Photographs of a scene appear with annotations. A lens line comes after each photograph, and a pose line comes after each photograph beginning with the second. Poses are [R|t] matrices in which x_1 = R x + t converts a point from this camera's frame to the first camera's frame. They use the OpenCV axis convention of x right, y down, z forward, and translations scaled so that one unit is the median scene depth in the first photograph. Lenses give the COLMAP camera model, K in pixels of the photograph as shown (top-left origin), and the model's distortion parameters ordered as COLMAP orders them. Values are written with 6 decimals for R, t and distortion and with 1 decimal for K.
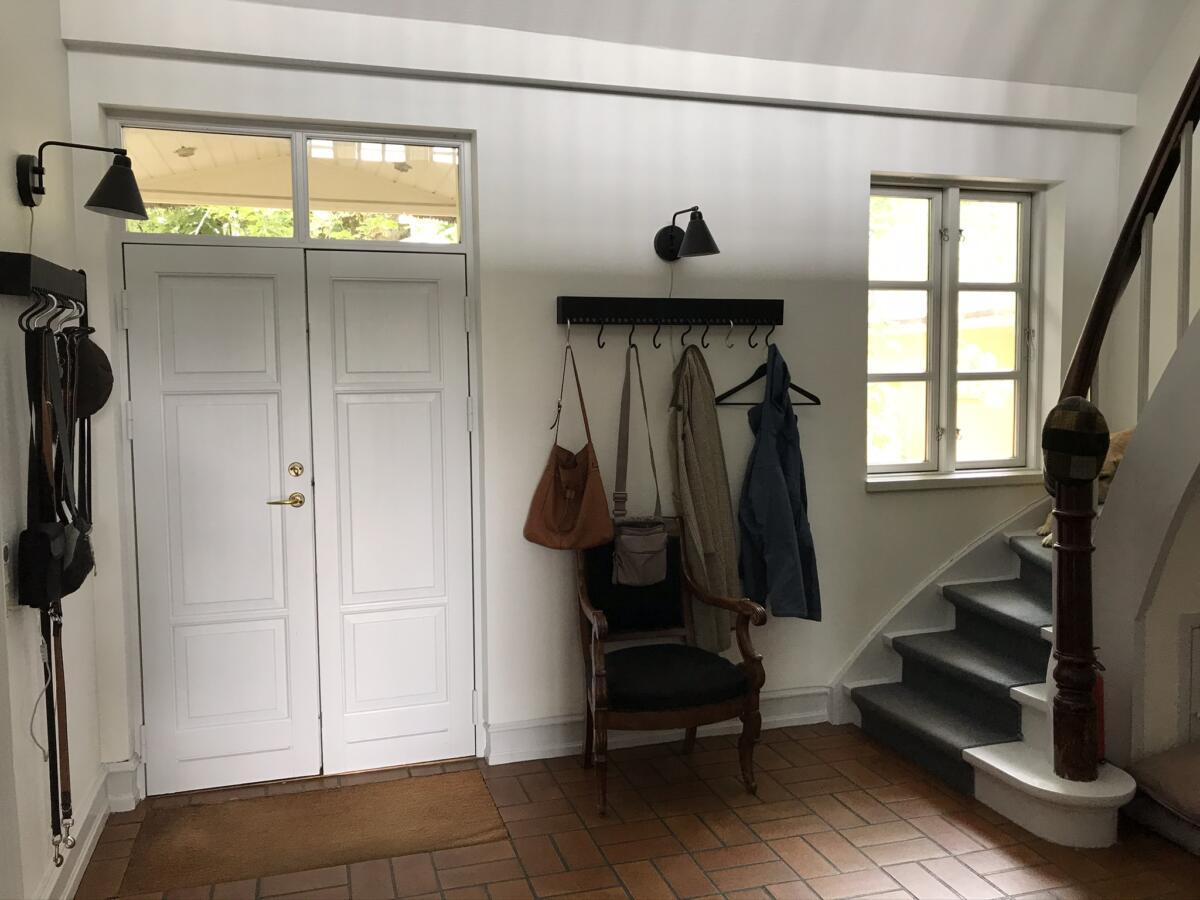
lens RADIAL K [[979.6, 0, 595.1], [0, 979.6, 443.8], [0, 0, 1]] dist [0.047154, -0.043975]
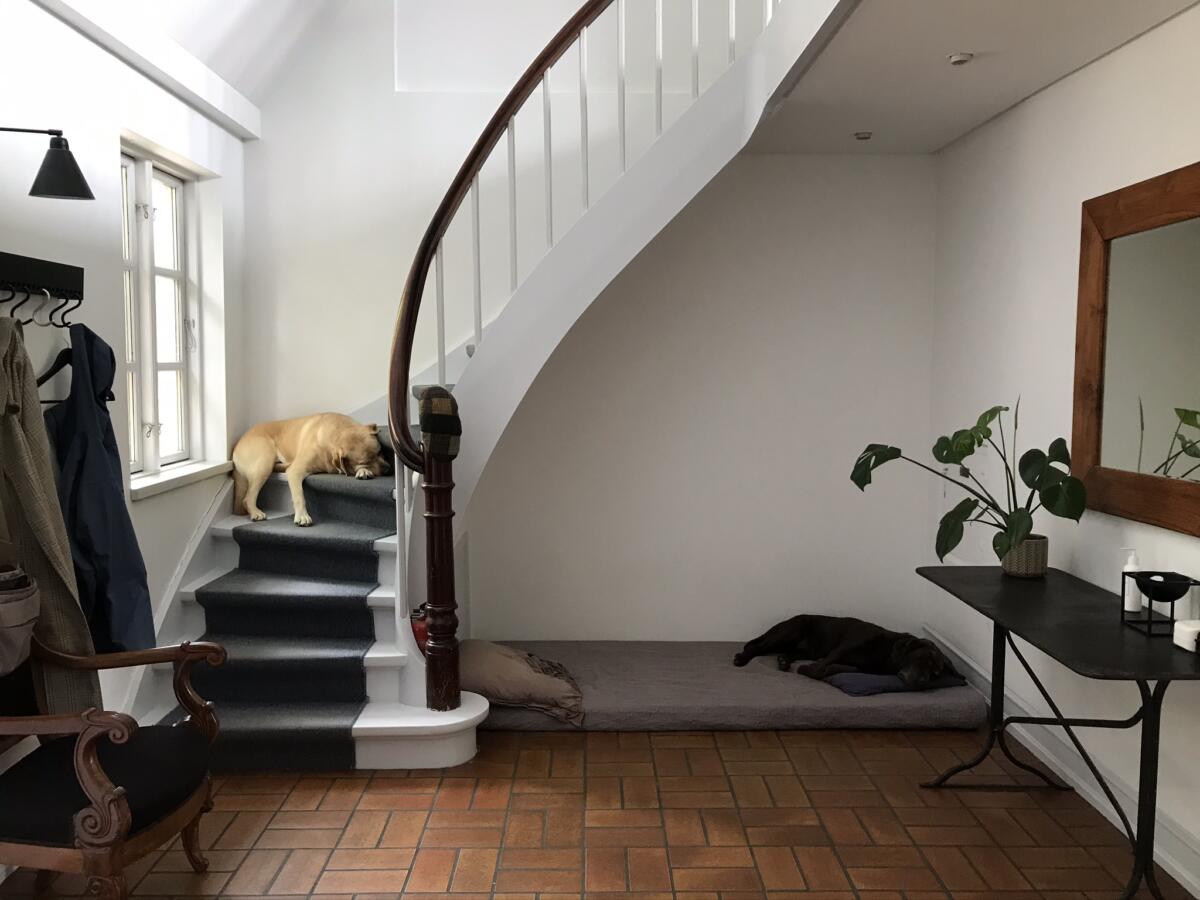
lens RADIAL K [[979.6, 0, 592.4], [0, 979.6, 441.1], [0, 0, 1]] dist [0.047154, -0.043975]
pose [[0.285531, -0.066851, 0.956035, -0.516929], [0.056353, 0.997009, 0.052886, -0.030842], [-0.956711, 0.038774, 0.288445, 0.435897]]
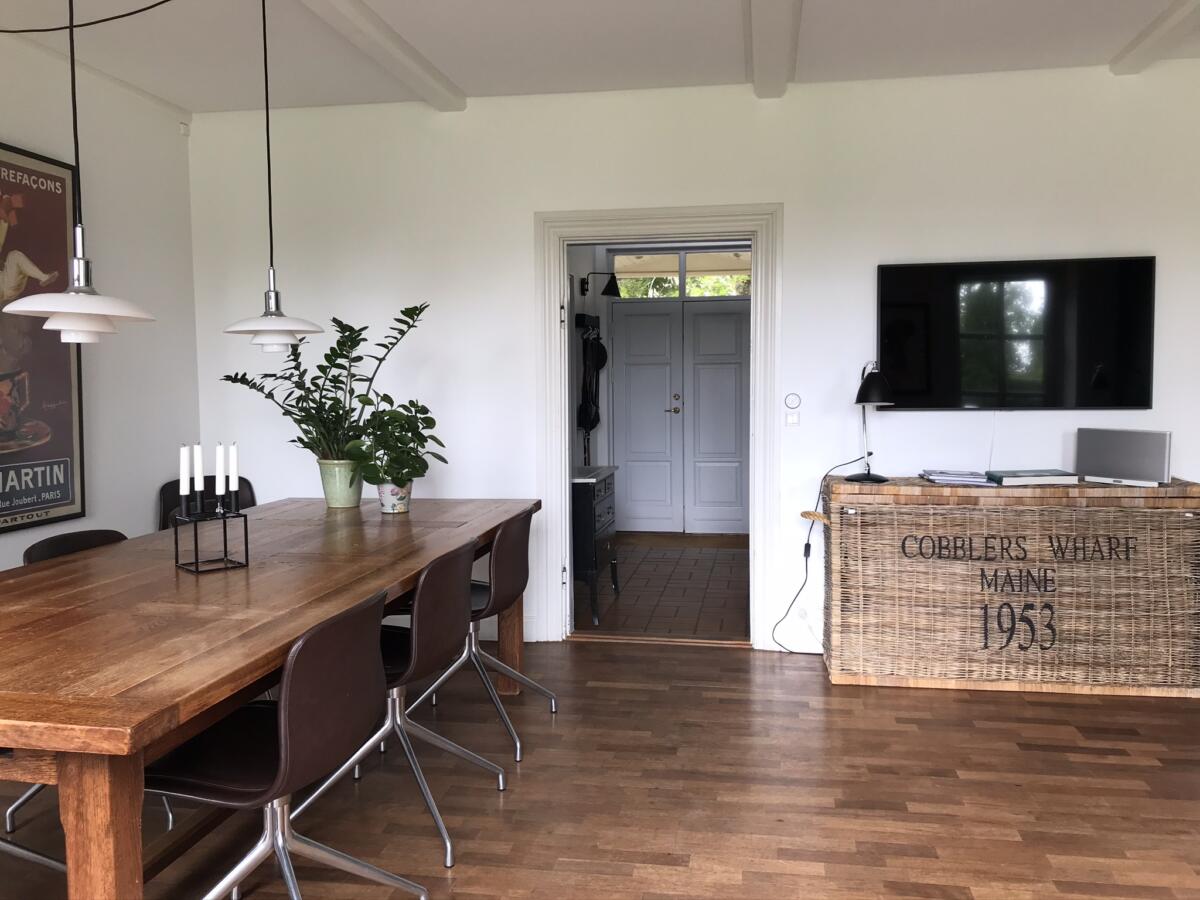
lens RADIAL K [[979.6, 0, 603.6], [0, 979.6, 448.7], [0, 0, 1]] dist [0.047154, -0.043975]
pose [[0.899246, 0.032212, -0.436255, 0.554725], [-0.029332, 0.999481, 0.013338, 0.122920], [0.436458, 0.000802, 0.899724, -1.155954]]
